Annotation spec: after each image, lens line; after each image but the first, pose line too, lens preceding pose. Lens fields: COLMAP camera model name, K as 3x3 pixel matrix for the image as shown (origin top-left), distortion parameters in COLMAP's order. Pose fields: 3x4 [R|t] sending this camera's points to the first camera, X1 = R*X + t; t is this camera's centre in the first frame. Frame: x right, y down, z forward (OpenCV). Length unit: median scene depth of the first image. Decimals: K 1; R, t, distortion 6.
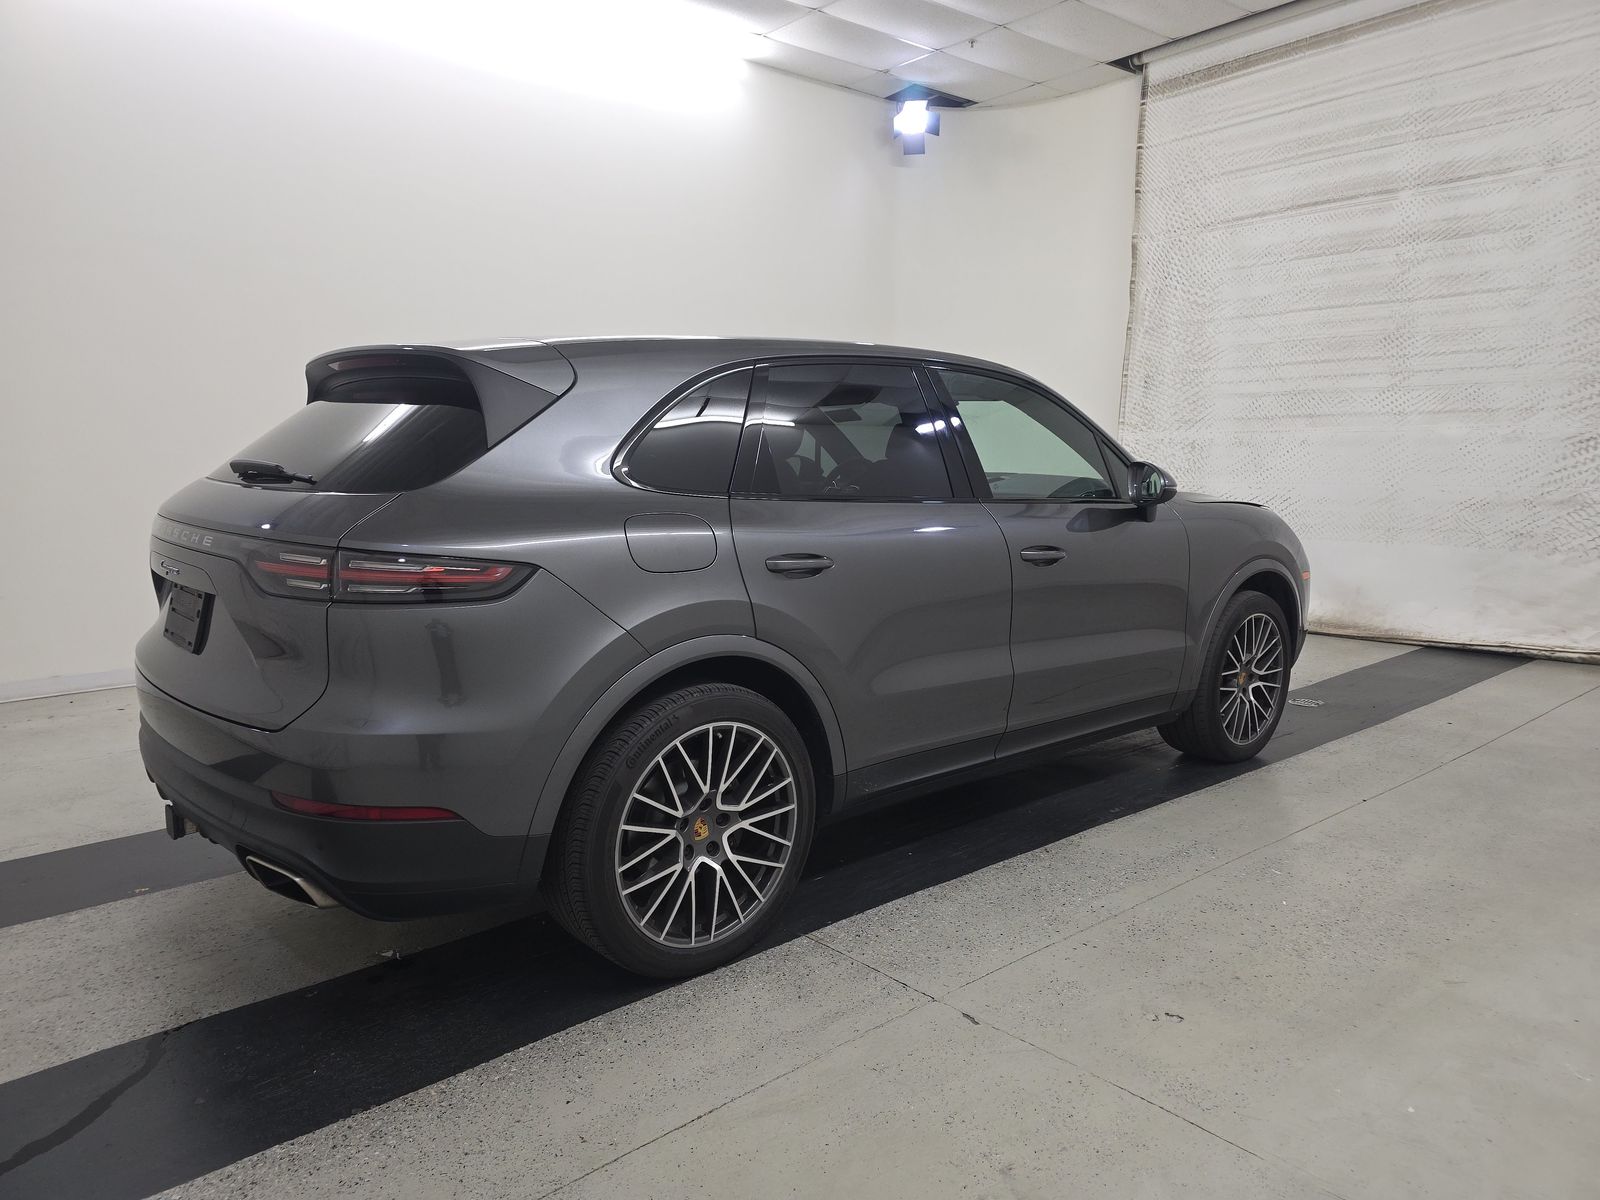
lens RADIAL K [[1075.2, 0, 797.5], [0, 1075.2, 557.9], [0, 0, 1]] dist [0.025859, -0.022861]
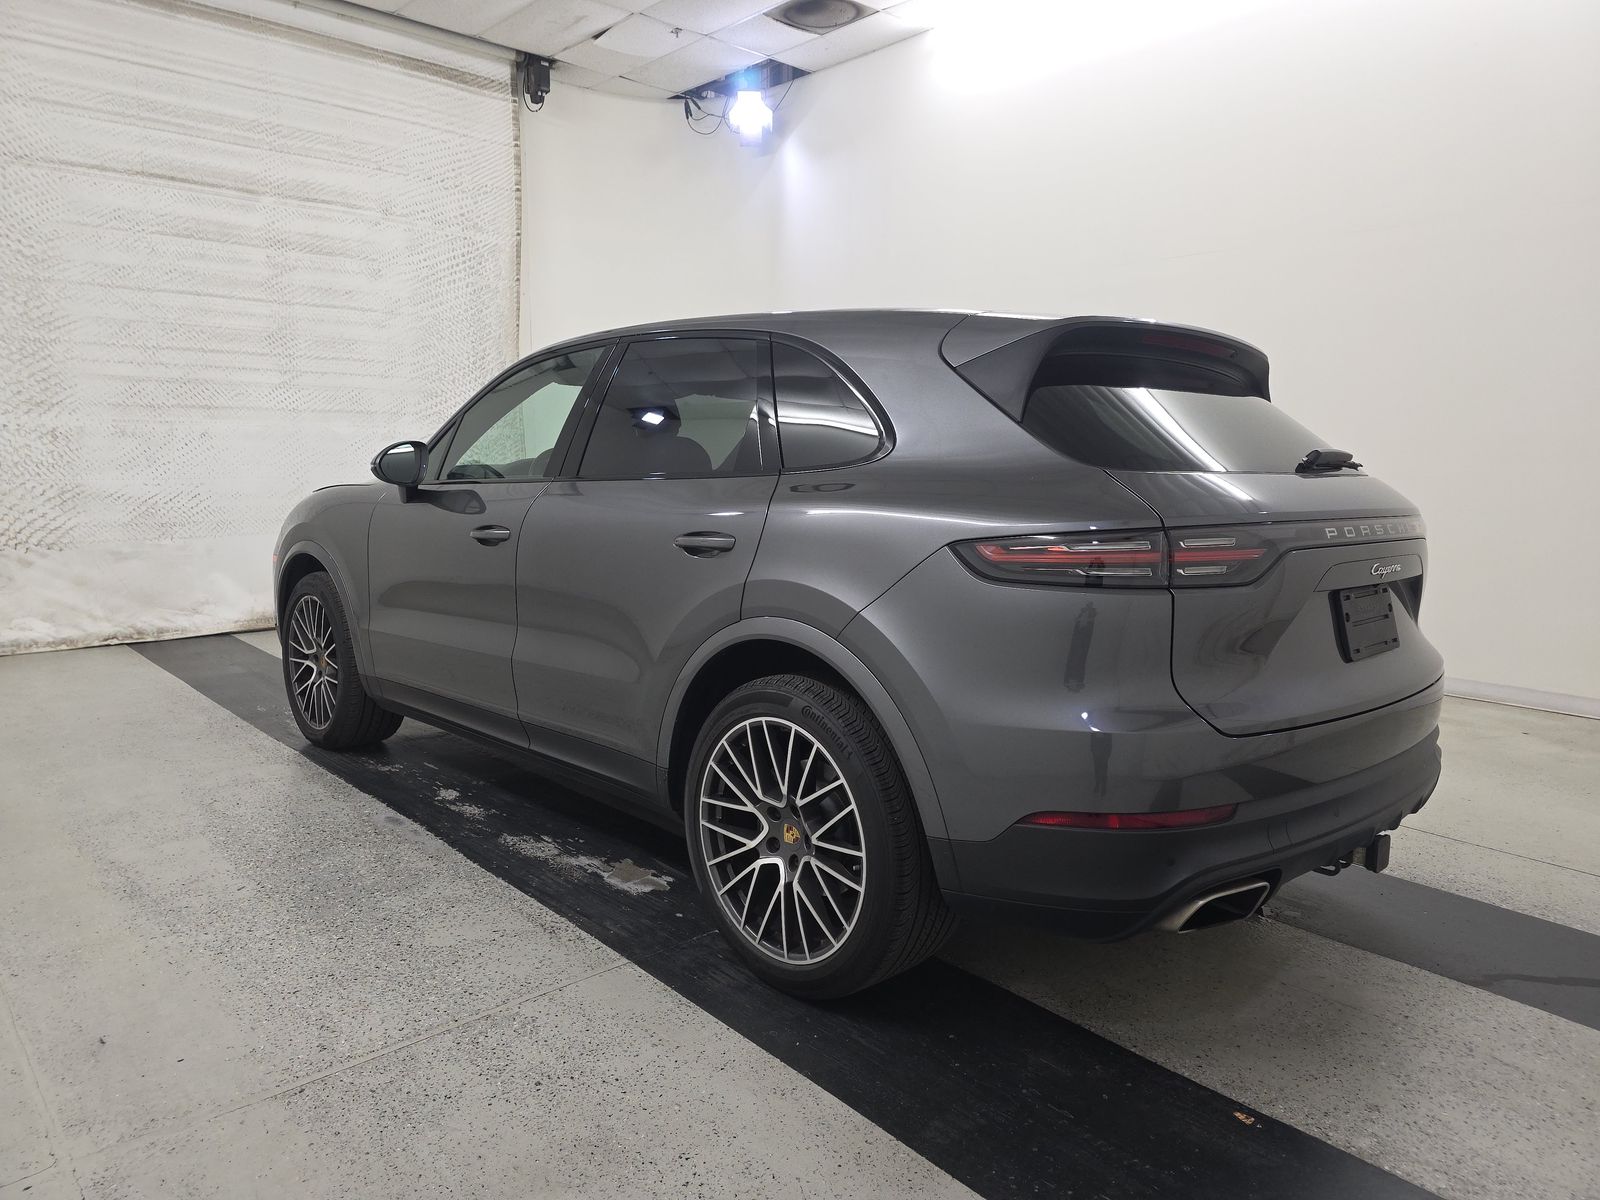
lens RADIAL K [[1075.2, 0, 797.5], [0, 1075.2, 557.9], [0, 0, 1]] dist [0.025859, -0.022861]
pose [[-0.034387, -0.094672, 0.994914, -0.498704], [0.083871, 0.991718, 0.097267, -0.048526], [-0.995883, 0.086789, -0.026162, 0.515726]]
